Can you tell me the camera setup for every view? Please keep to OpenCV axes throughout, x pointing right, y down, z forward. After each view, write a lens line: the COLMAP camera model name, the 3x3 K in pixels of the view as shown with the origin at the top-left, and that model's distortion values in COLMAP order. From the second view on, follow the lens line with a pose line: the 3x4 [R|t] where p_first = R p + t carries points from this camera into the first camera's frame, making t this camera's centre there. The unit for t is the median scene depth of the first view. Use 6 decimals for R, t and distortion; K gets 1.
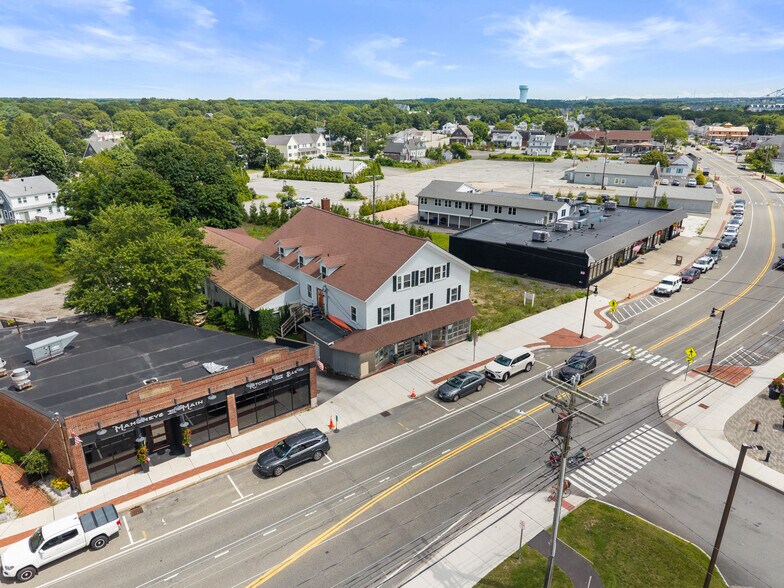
lens RADIAL K [[521.8, 0, 392.0], [0, 521.8, 294.0], [0, 0, 1]] dist [0.059023, -0.081420]
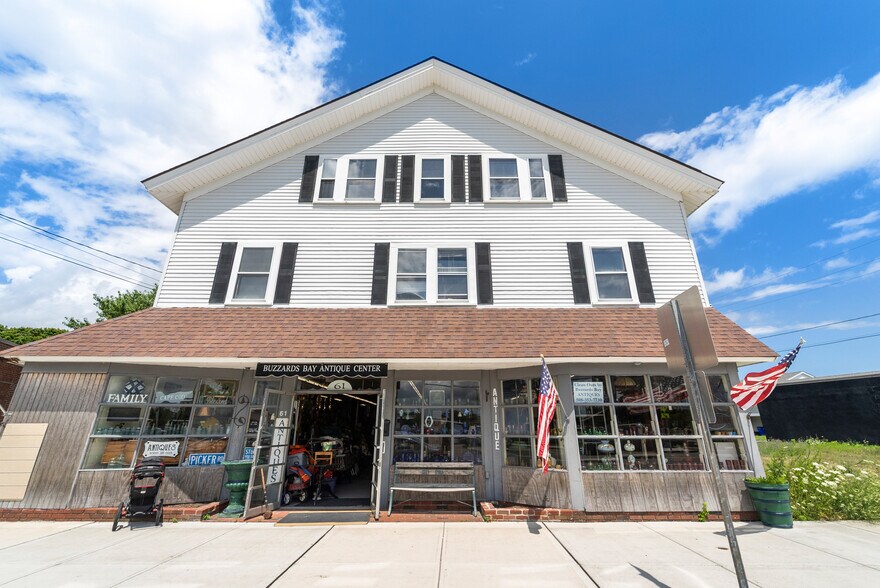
lens RADIAL K [[365.9, 0, 445.4], [0, 365.9, 291.5], [0, 0, 1]] dist [-0.000846, -0.000158]
pose [[0.780231, -0.217012, -0.586639, 0.164164], [-0.208508, 0.794003, -0.571037, 0.126380], [0.589715, 0.567860, 0.574257, 0.907562]]
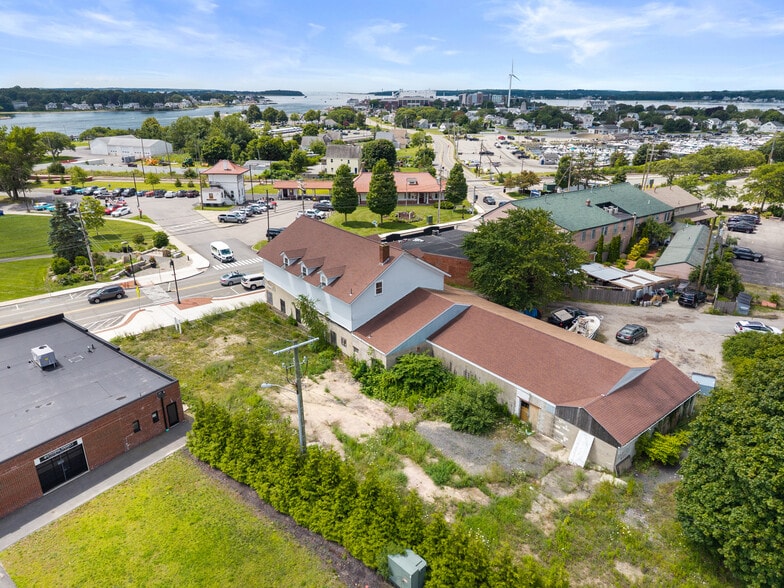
lens RADIAL K [[515.1, 0, 387.4], [0, 515.1, 296.5], [0, 0, 1]] dist [0.062741, -0.068683]
pose [[-0.999930, -0.010467, 0.005510, -0.174501], [-0.004245, 0.752288, 0.658821, -0.852310], [-0.011041, 0.658751, -0.752280, 2.140357]]
